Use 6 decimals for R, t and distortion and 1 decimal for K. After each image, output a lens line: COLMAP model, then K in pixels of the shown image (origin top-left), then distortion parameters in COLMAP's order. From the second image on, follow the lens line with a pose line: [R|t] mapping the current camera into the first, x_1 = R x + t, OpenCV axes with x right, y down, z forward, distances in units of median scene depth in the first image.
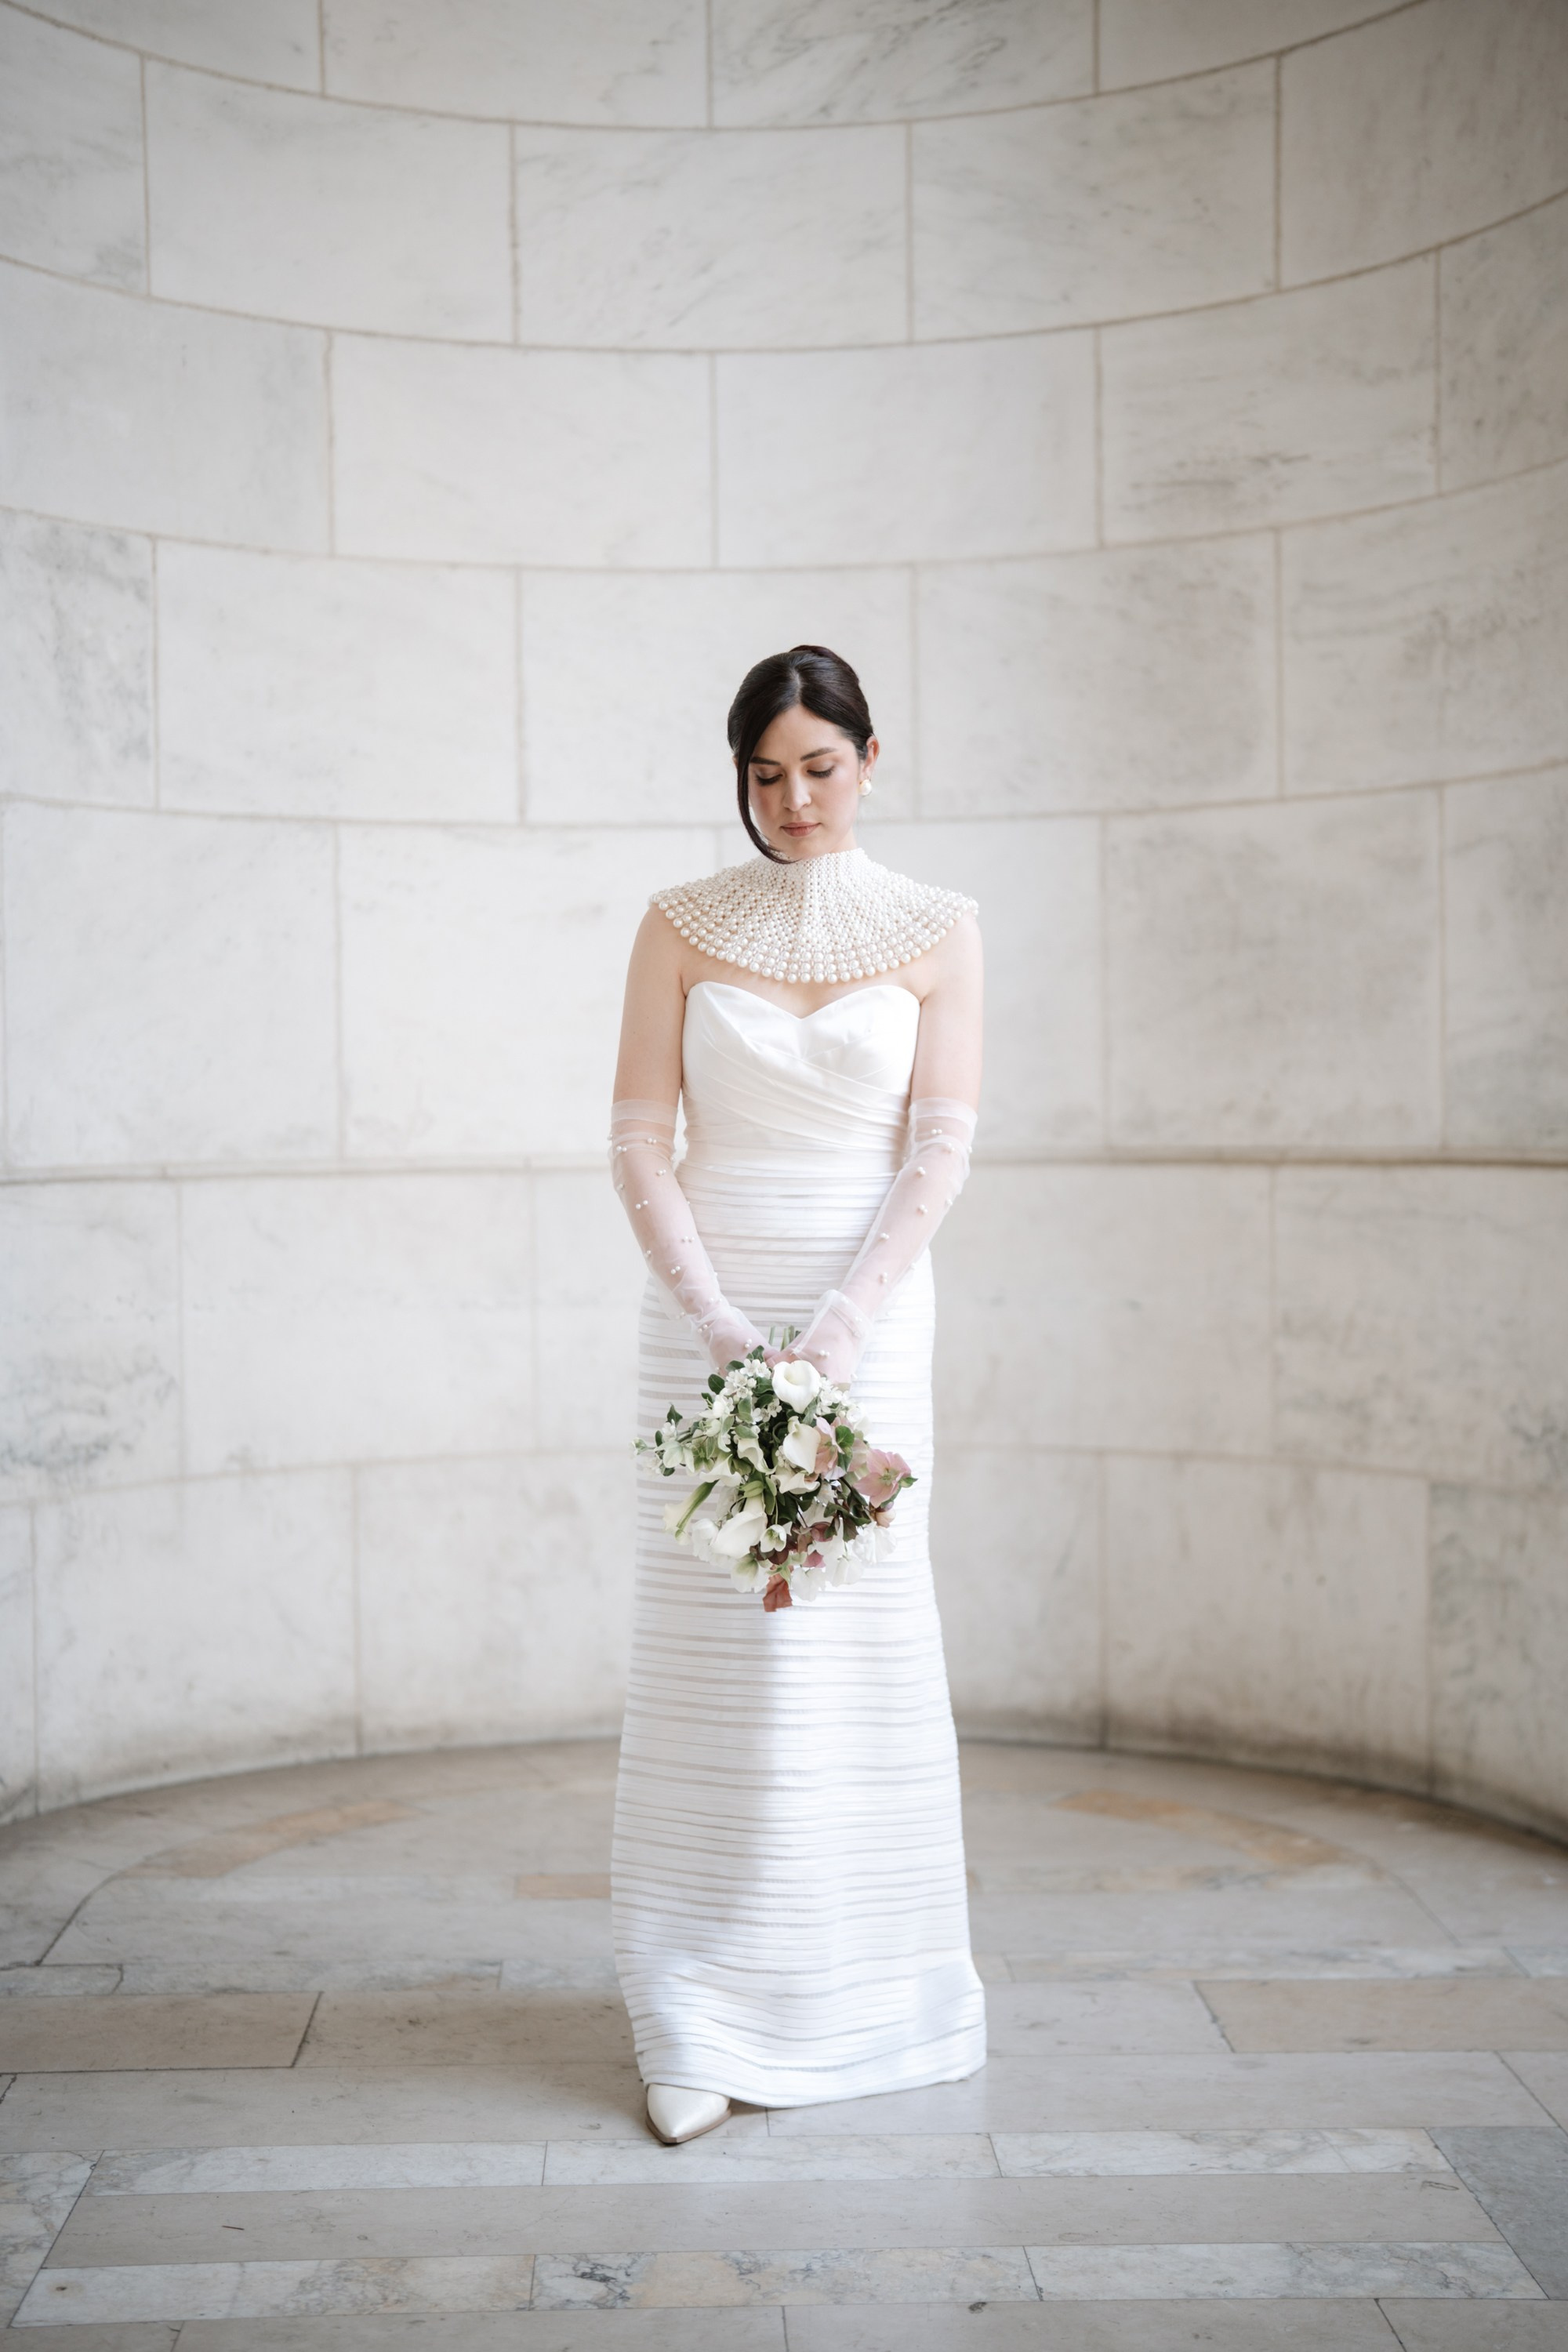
lens RADIAL K [[3184.4, 0, 784.0], [0, 3184.4, 1176.0], [0, 0, 1]] dist [-0.100460, 0.719850]
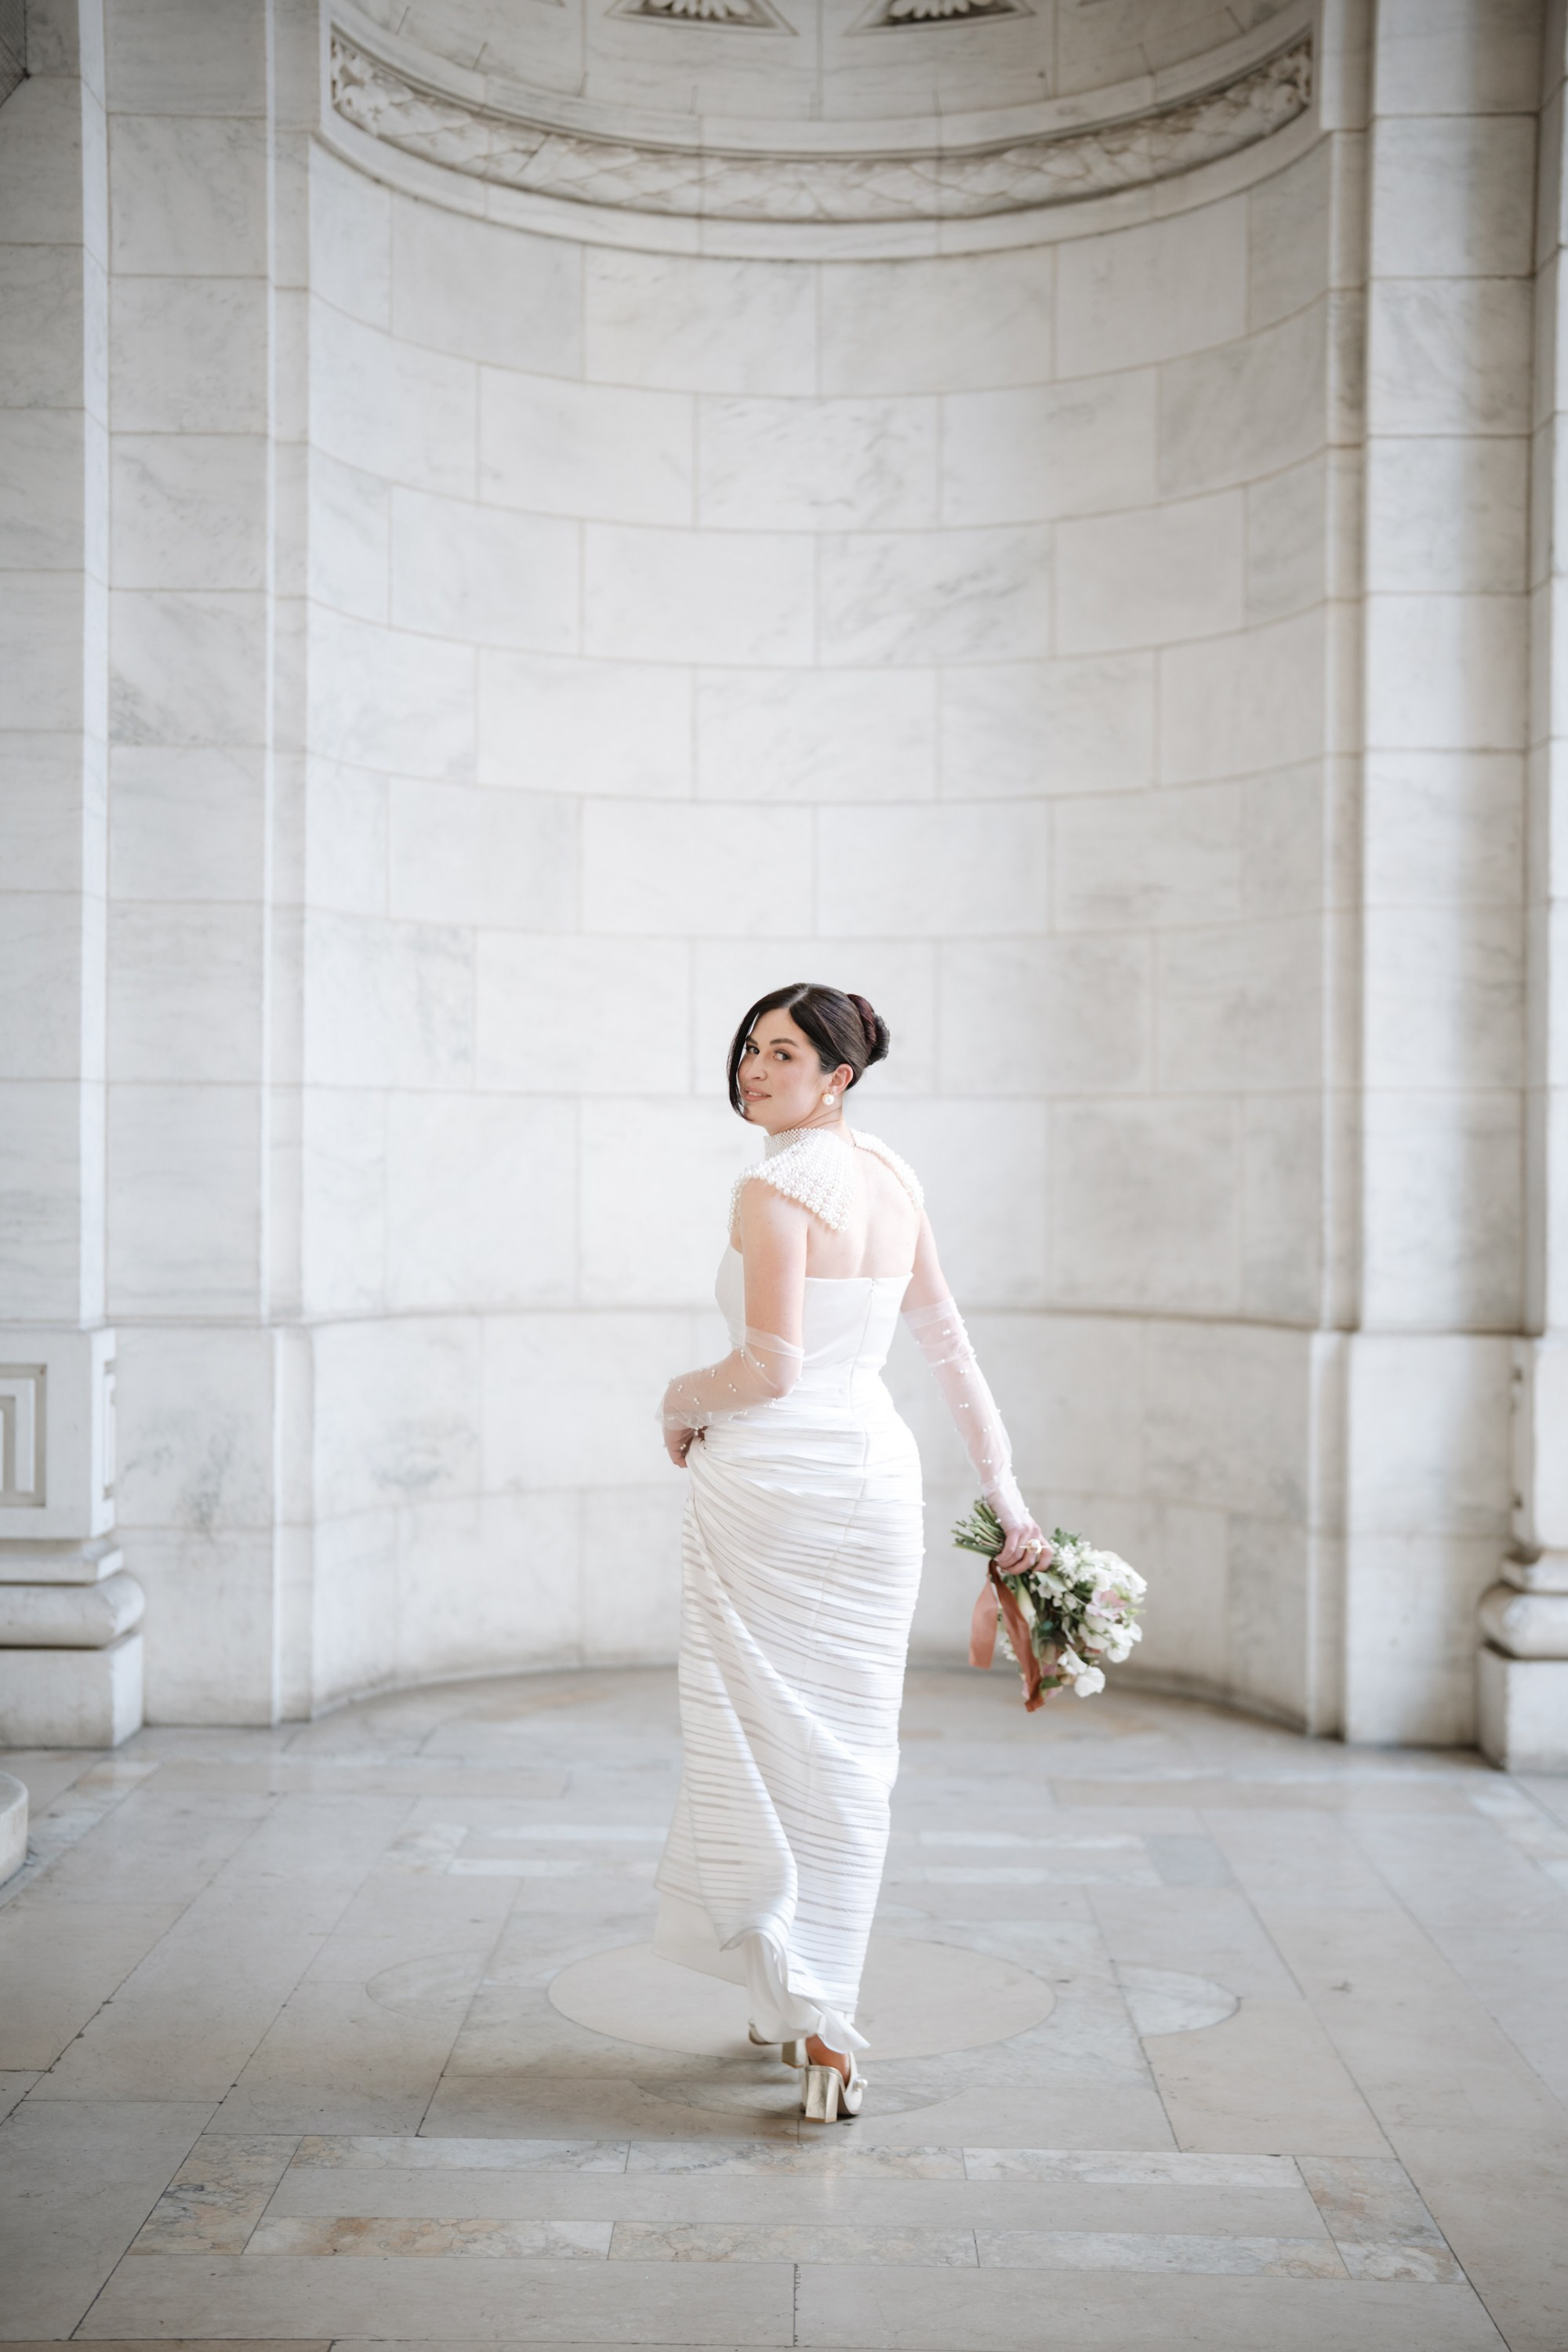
lens RADIAL K [[3184.4, 0, 784.0], [0, 3184.4, 1176.0], [0, 0, 1]] dist [-0.100460, 0.719850]
pose [[0.998633, 0.018288, -0.048970, 0.046654], [-0.019124, 0.999678, -0.016661, -0.045931], [0.048650, 0.017575, 0.998661, -0.645777]]
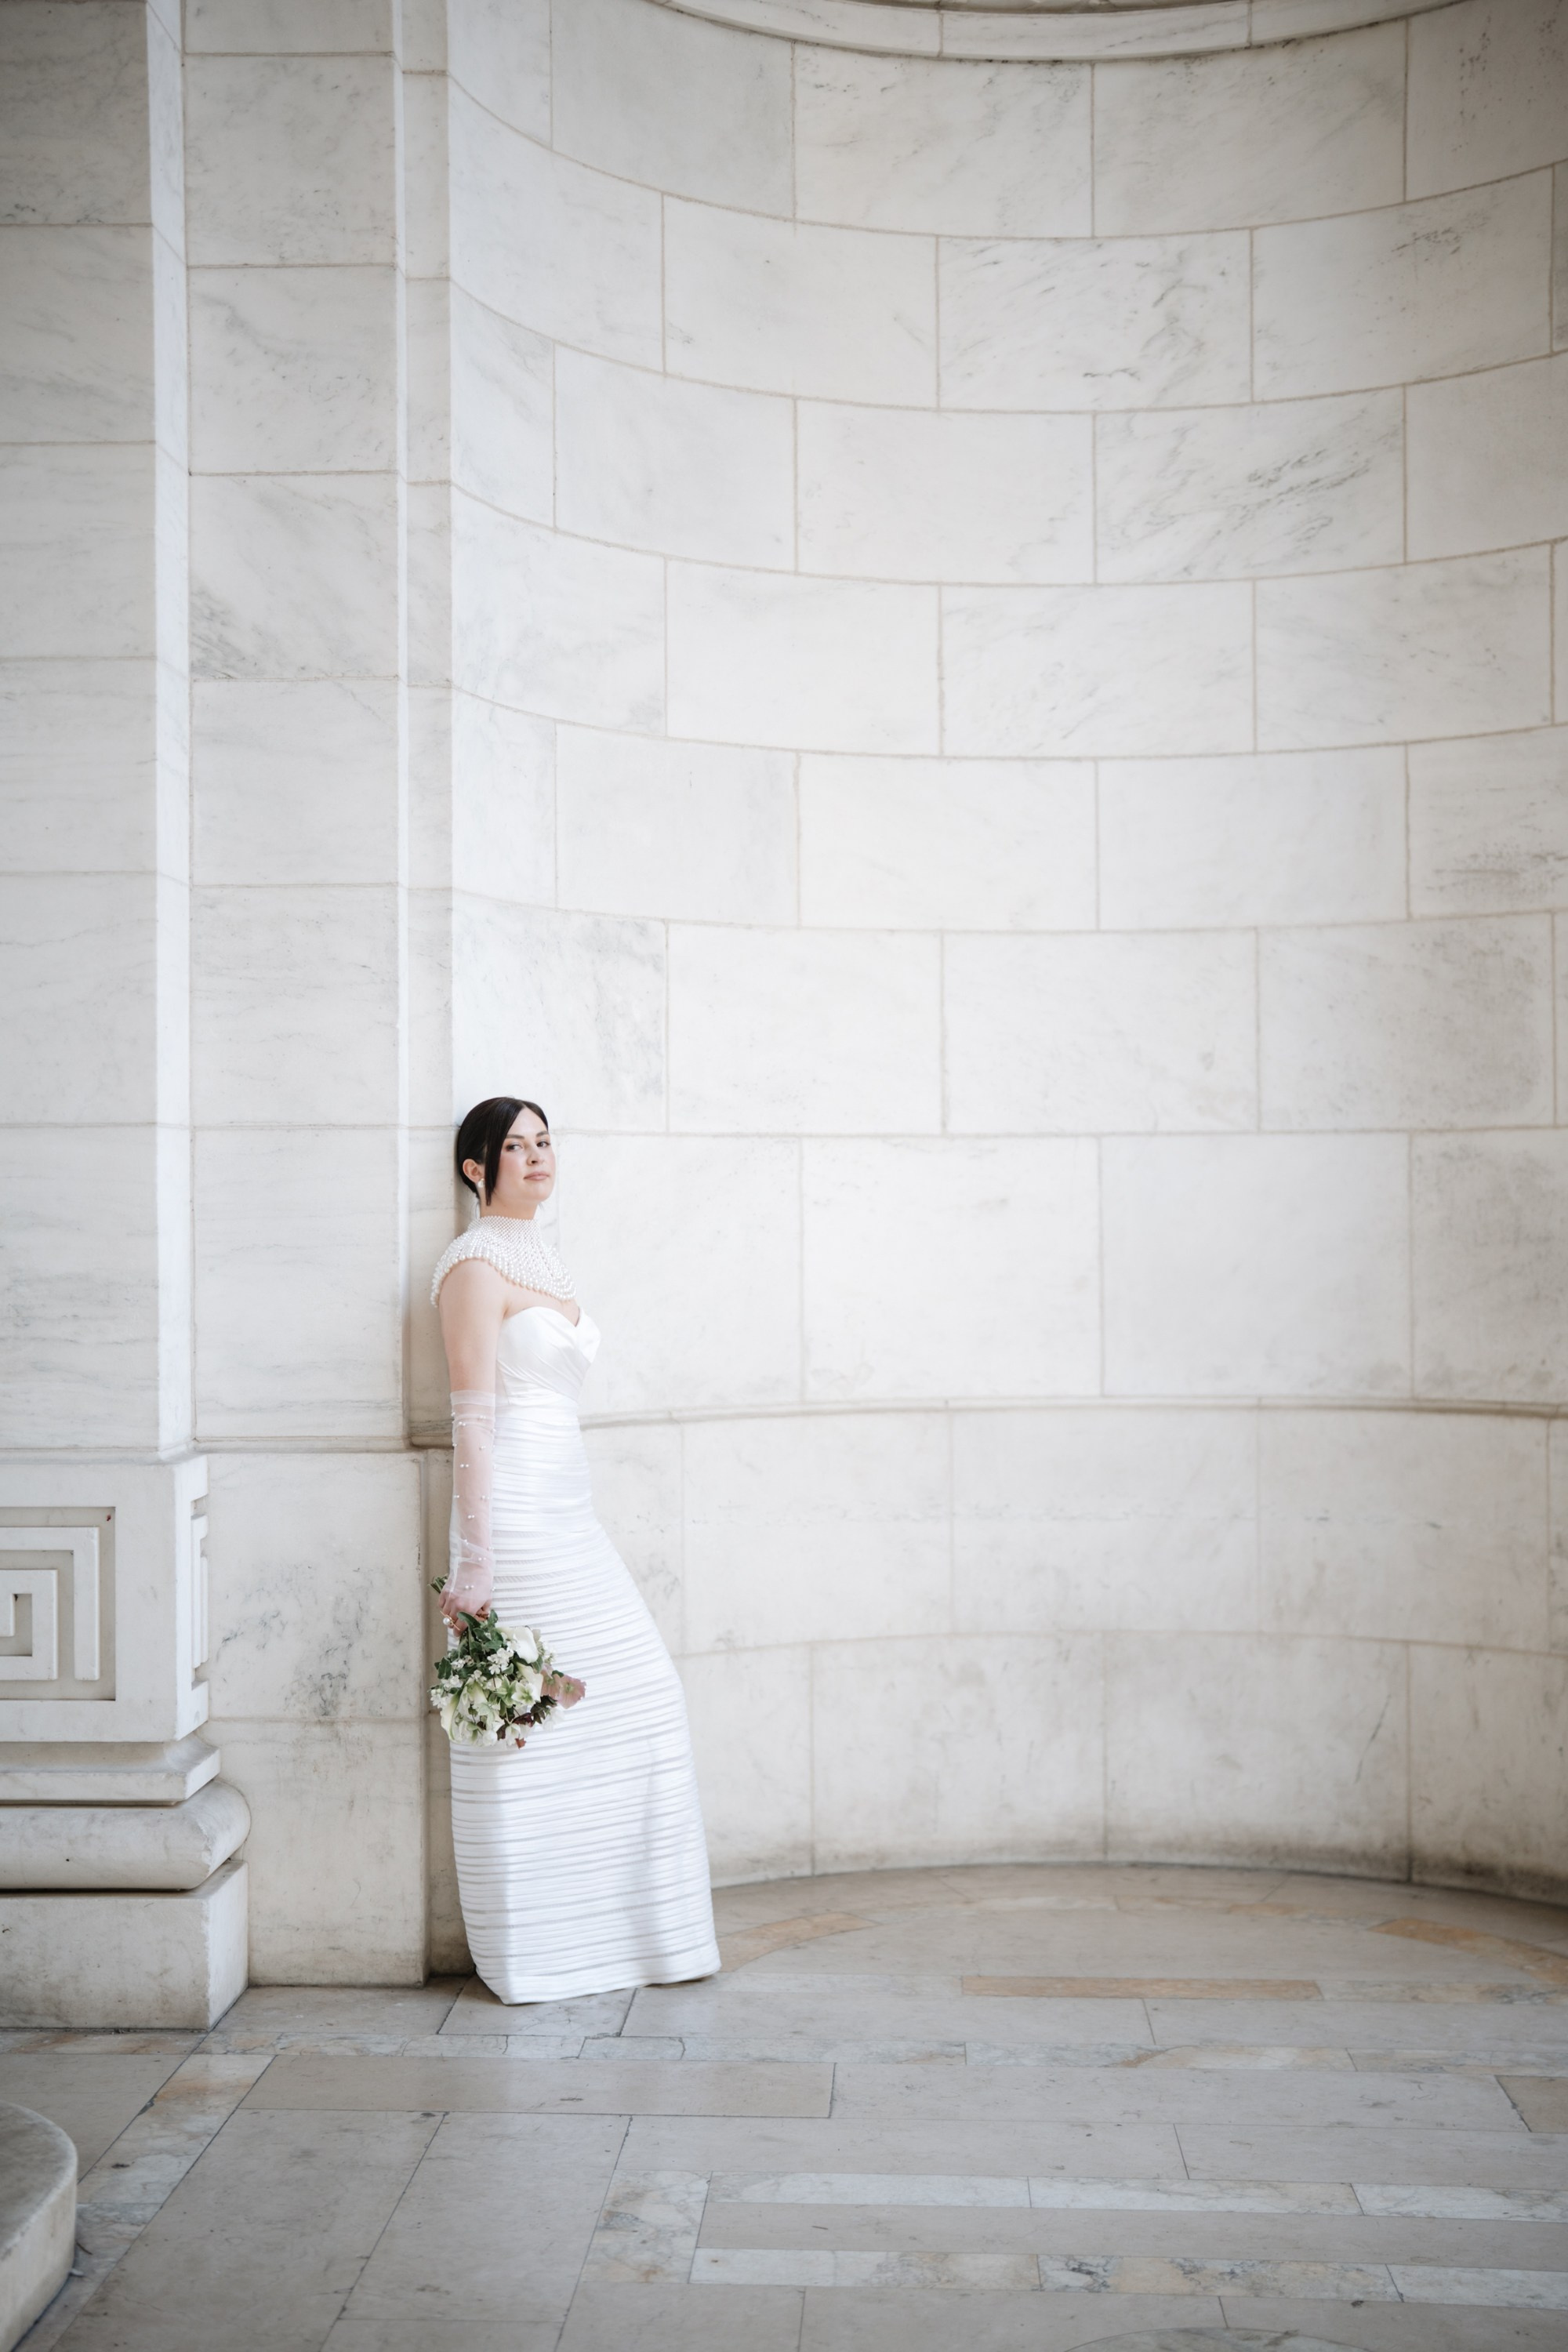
lens RADIAL K [[3118.2, 0, 784.0], [0, 3118.2, 1176.0], [0, 0, 1]] dist [-0.121591, 0.823246]
pose [[0.996819, 0.005014, -0.079537, -0.049728], [-0.007282, 0.999574, -0.028255, -0.061974], [0.079361, 0.028745, 0.996431, -0.246835]]
